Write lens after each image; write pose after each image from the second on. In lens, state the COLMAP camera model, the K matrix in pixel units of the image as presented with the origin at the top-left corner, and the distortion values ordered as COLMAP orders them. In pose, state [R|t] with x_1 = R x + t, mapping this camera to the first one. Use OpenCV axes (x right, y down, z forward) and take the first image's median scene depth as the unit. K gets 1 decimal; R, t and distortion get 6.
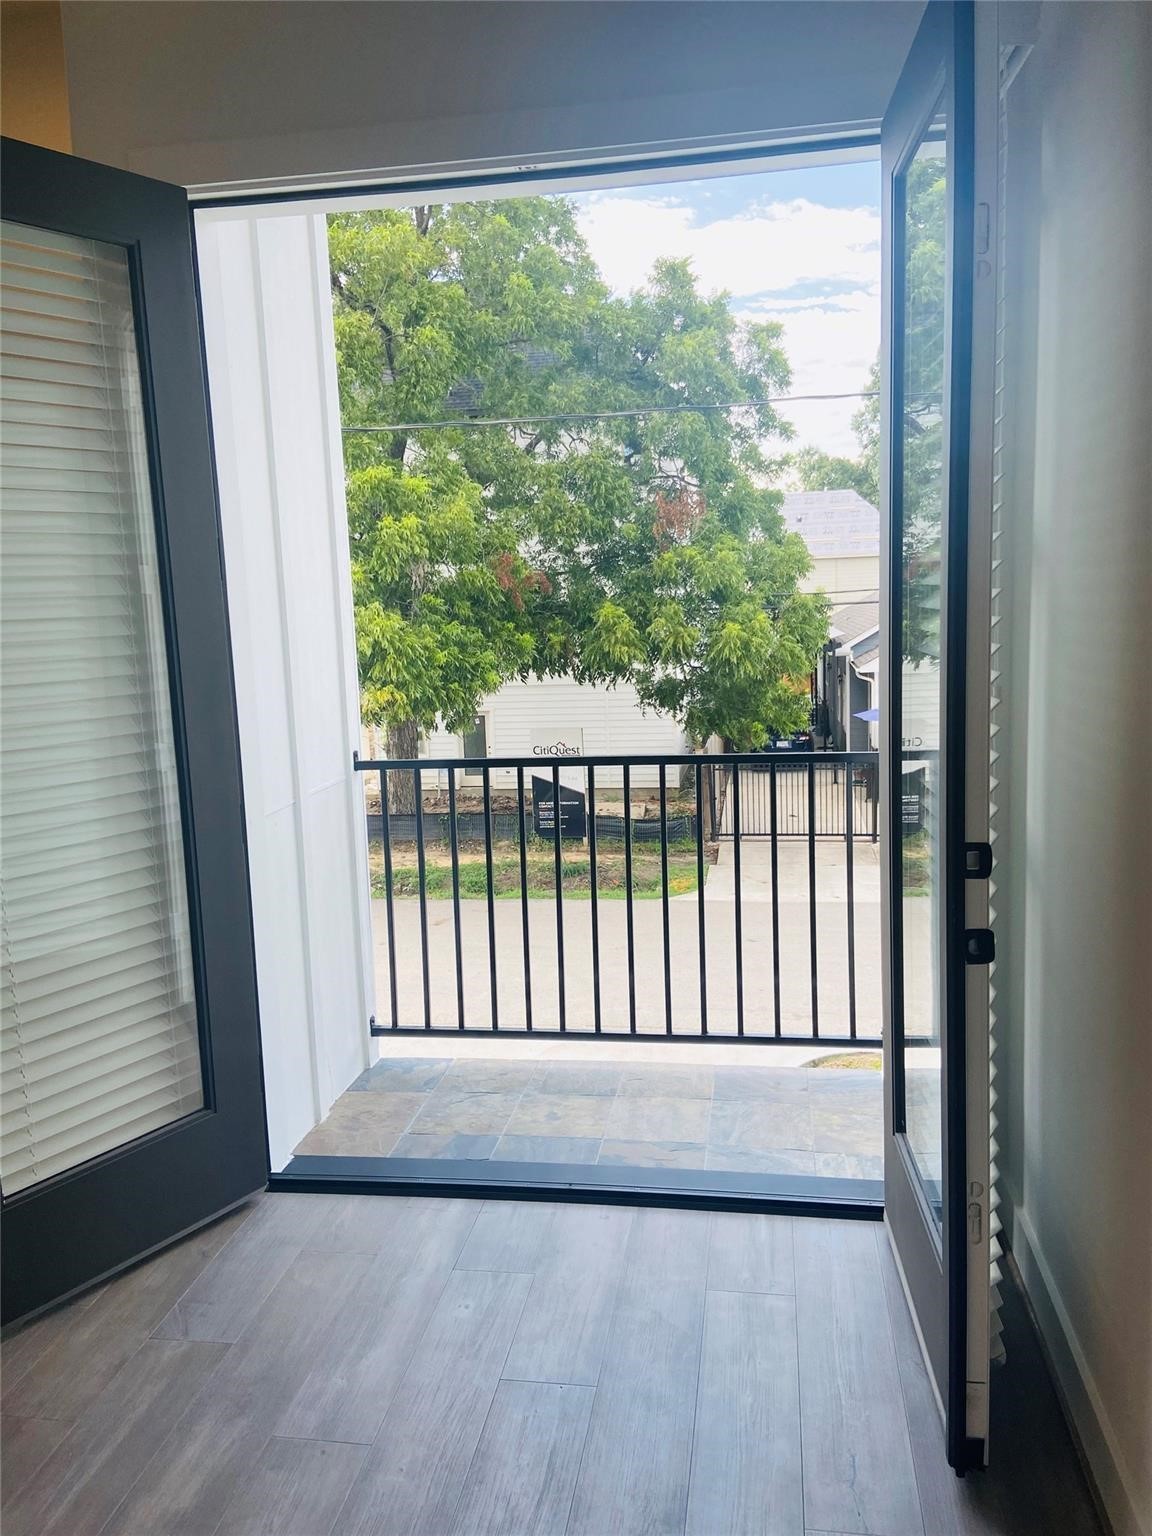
lens RADIAL K [[1175.8, 0, 576.0], [0, 1175.8, 768.0], [0, 0, 1]] dist [-0.000132, -0.000015]
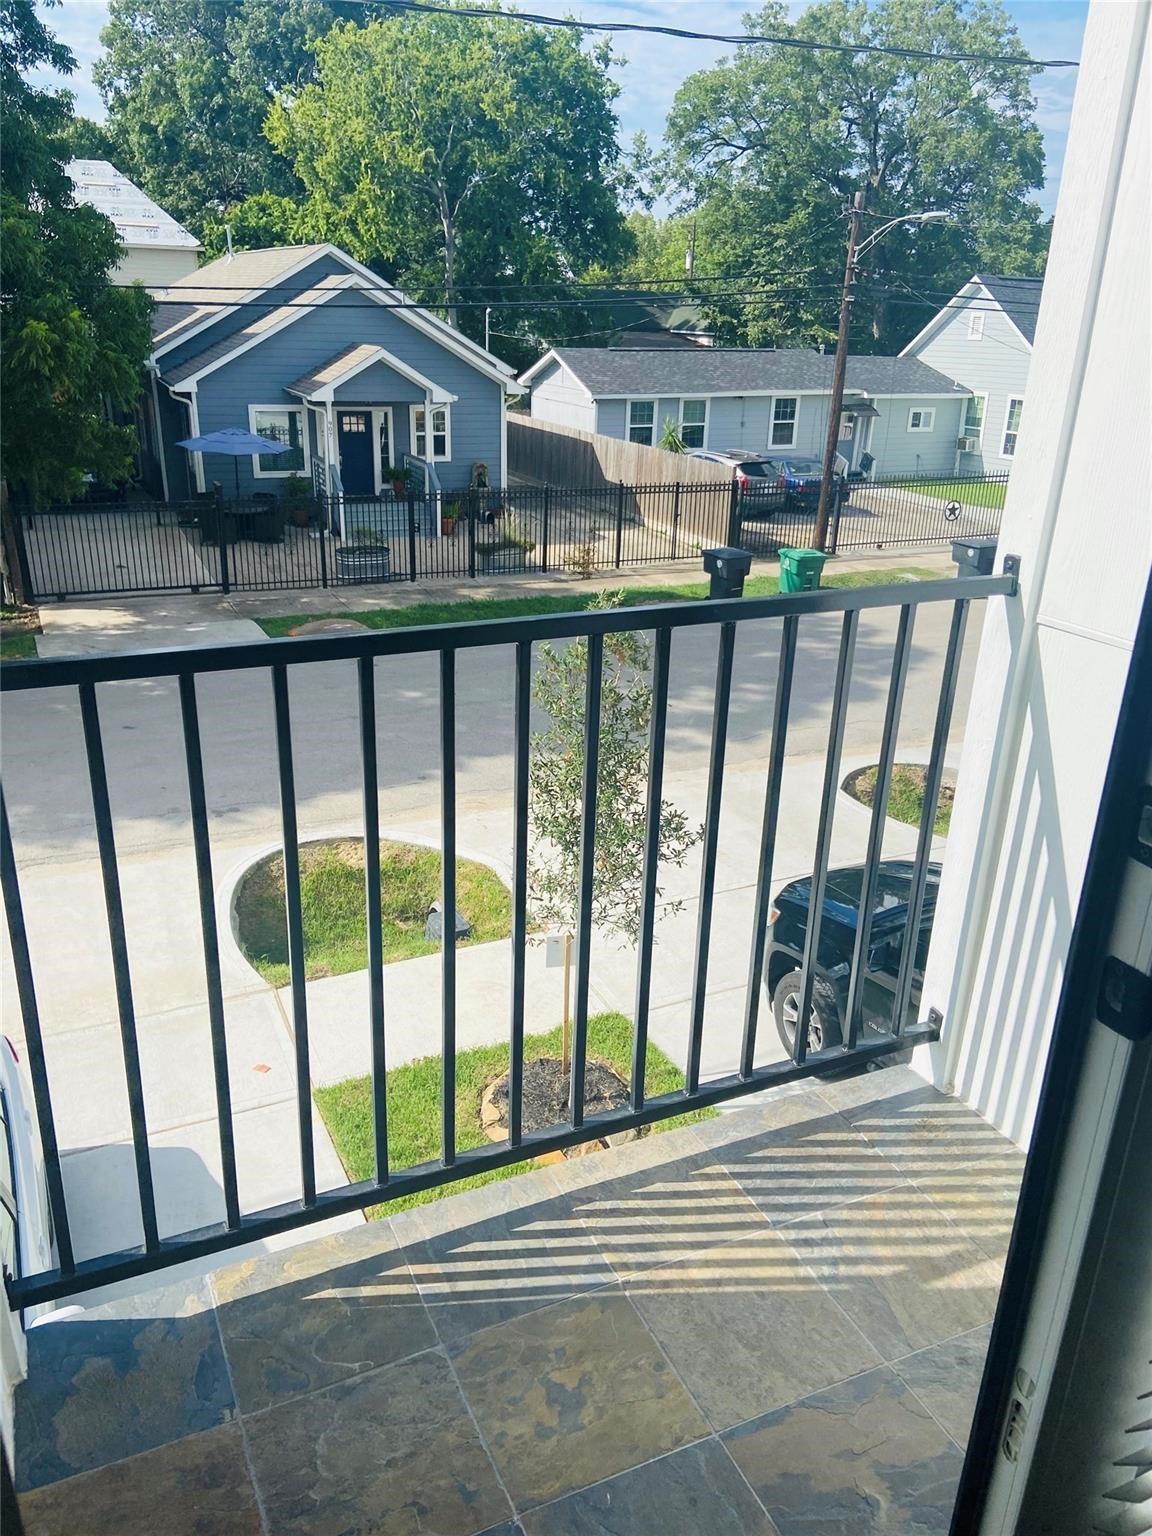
lens RADIAL K [[1209.3, 0, 576.0], [0, 1209.3, 768.0], [0, 0, 1]] dist [-0.001009, 0.000353]
pose [[0.826526, -0.140663, 0.545040, -0.043972], [0.018220, 0.974452, 0.223855, -0.009872], [-0.562603, -0.175091, 0.807973, 0.119066]]
